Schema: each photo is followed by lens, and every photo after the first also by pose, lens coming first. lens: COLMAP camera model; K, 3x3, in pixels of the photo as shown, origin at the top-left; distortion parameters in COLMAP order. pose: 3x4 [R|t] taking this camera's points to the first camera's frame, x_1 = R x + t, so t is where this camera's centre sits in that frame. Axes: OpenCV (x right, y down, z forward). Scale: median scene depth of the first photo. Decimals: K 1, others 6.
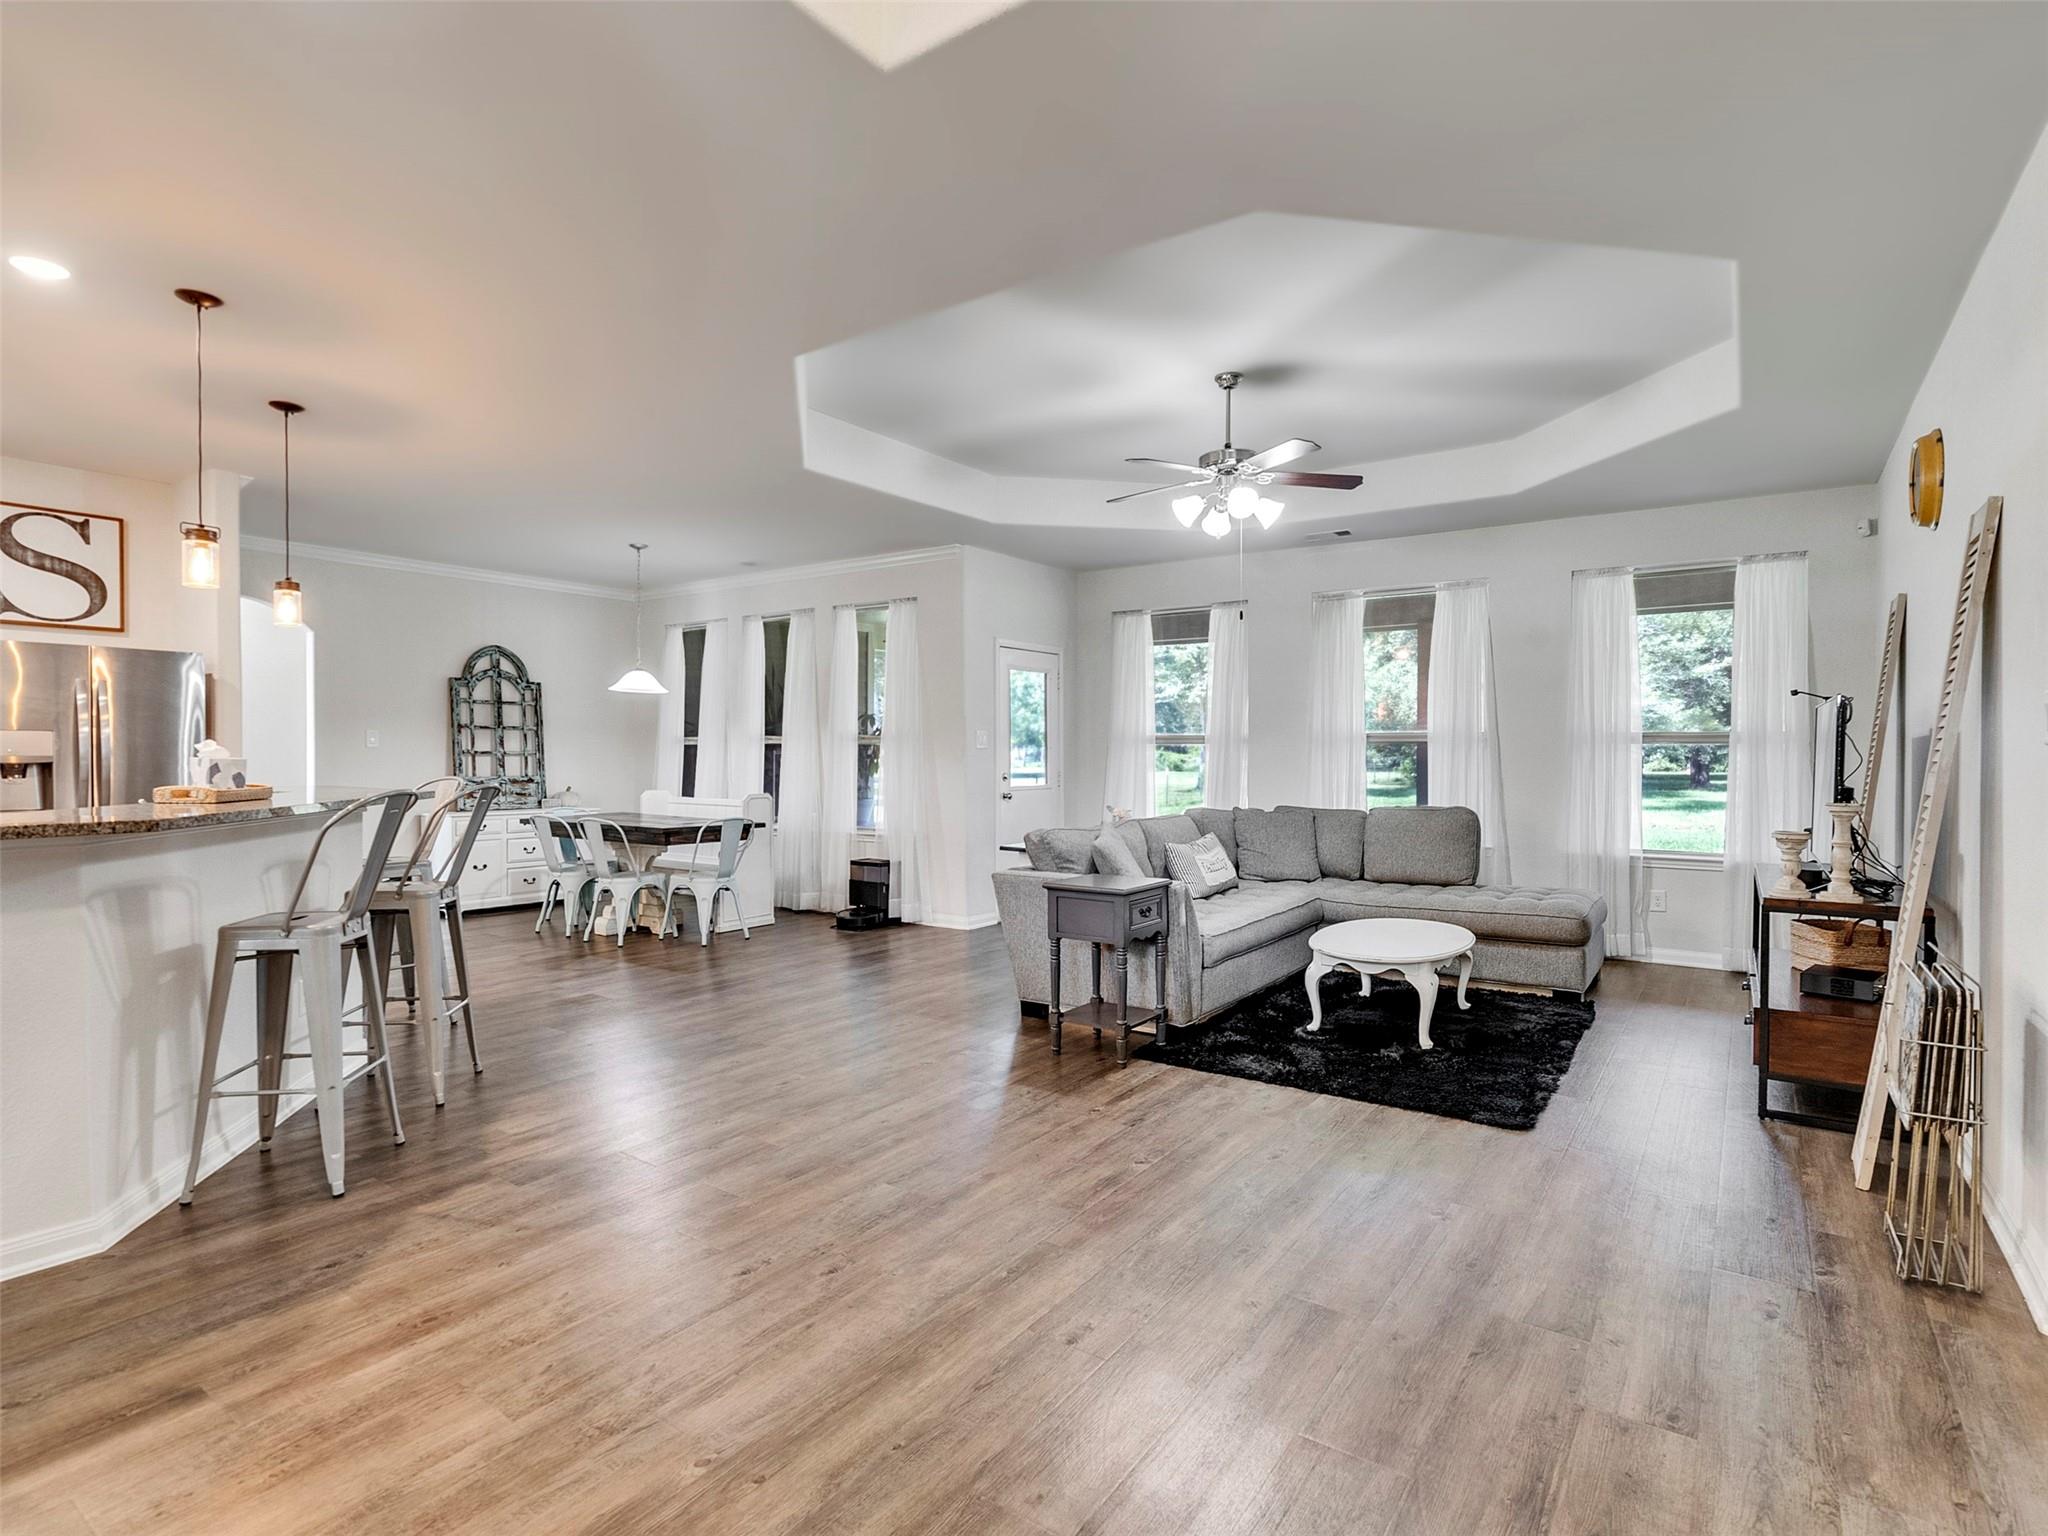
lens RADIAL K [[1048.1, 0, 1014.3], [0, 1048.1, 765.5], [0, 0, 1]] dist [-0.006162, 0.003764]
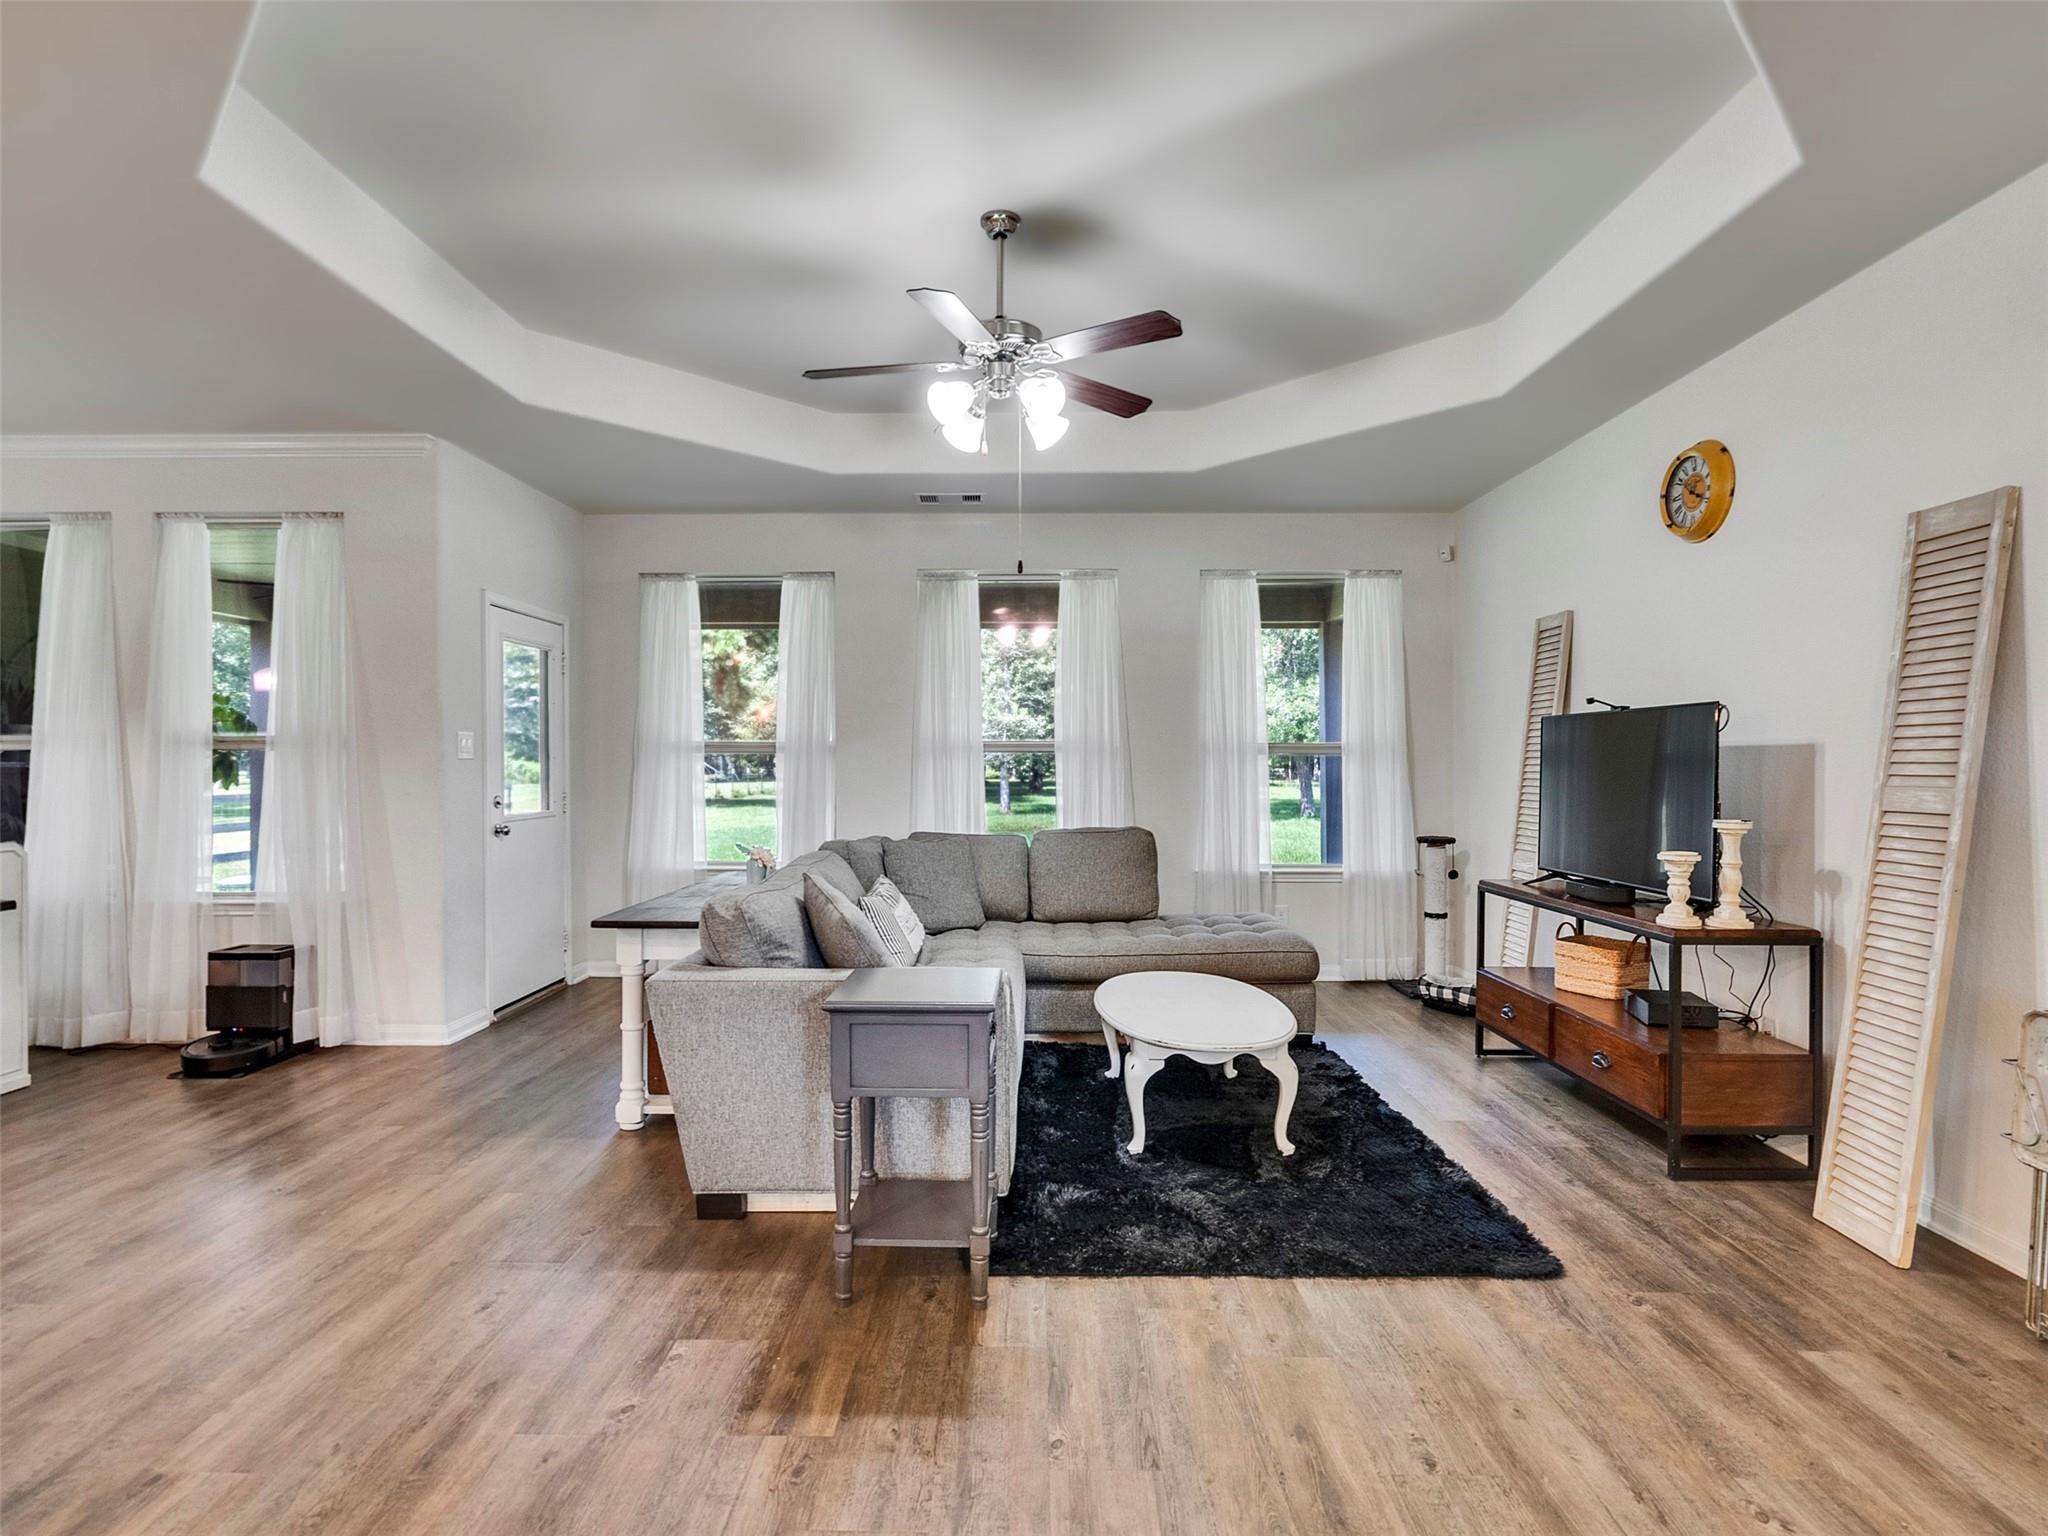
lens RADIAL K [[1048.1, 0, 1014.3], [0, 1048.1, 765.5], [0, 0, 1]] dist [-0.006162, 0.003764]
pose [[0.826585, -0.002624, 0.562806, -0.134282], [0.008023, 0.999942, -0.007122, -0.005493], [-0.562755, 0.010402, 0.826558, 0.325062]]
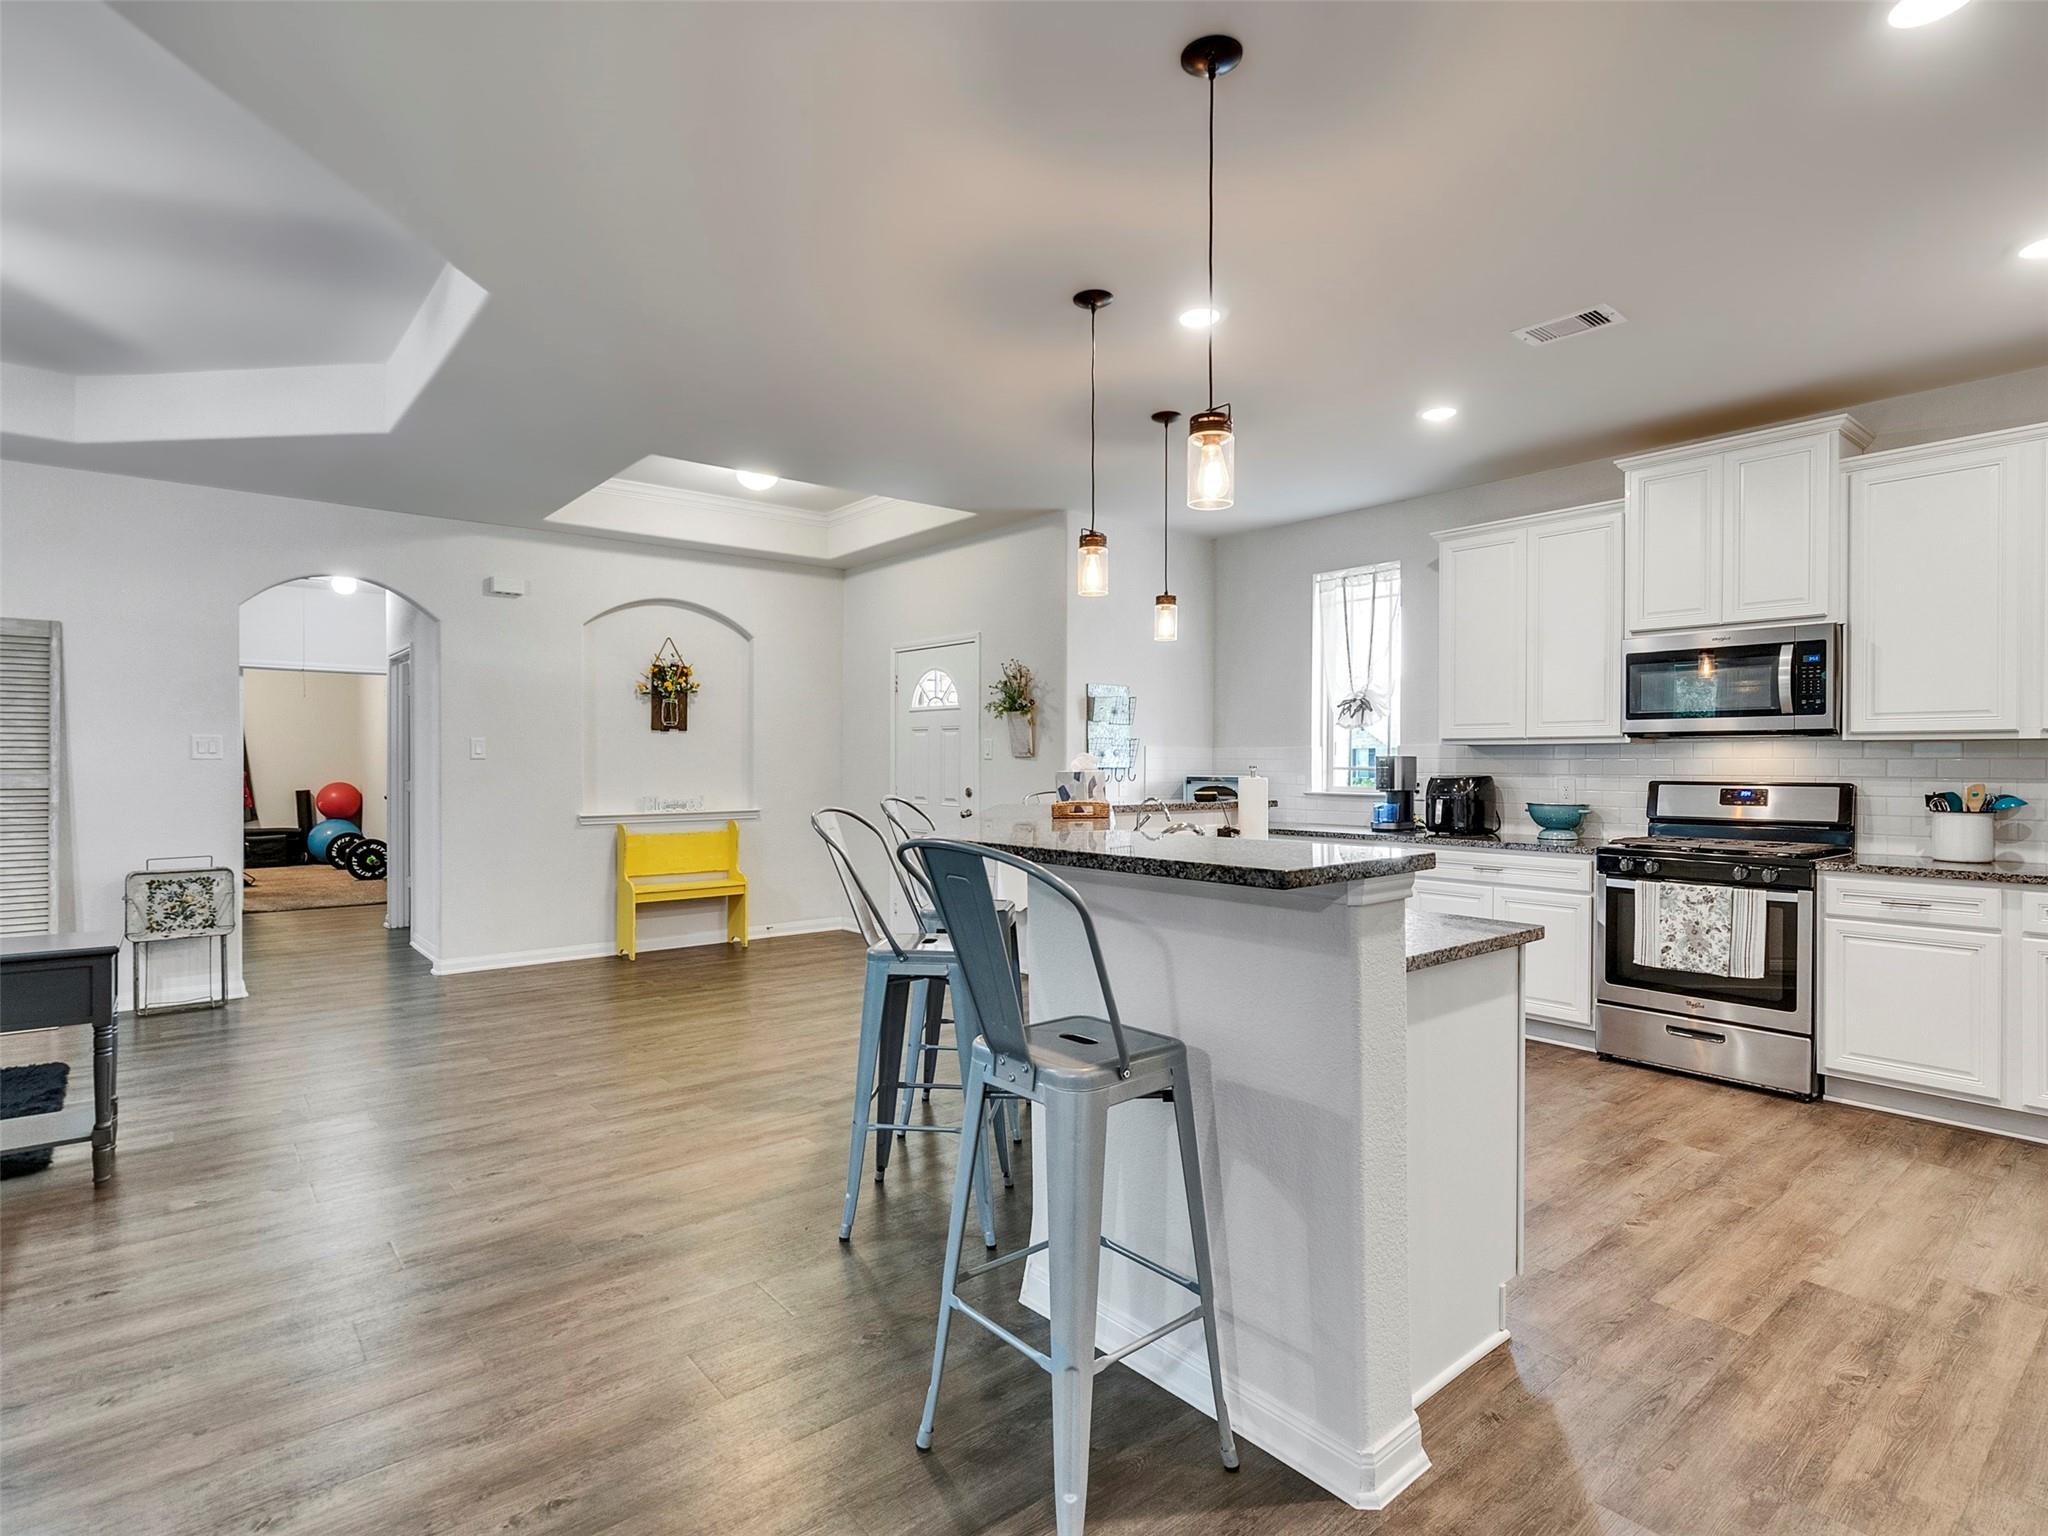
lens RADIAL K [[1048.1, 0, 1014.3], [0, 1048.1, 765.5], [0, 0, 1]] dist [-0.006162, 0.003764]
pose [[-0.964981, -0.003152, 0.262301, -0.502331], [0.001262, 0.999860, 0.016656, -0.015444], [-0.262317, 0.016403, -0.964842, 1.022946]]
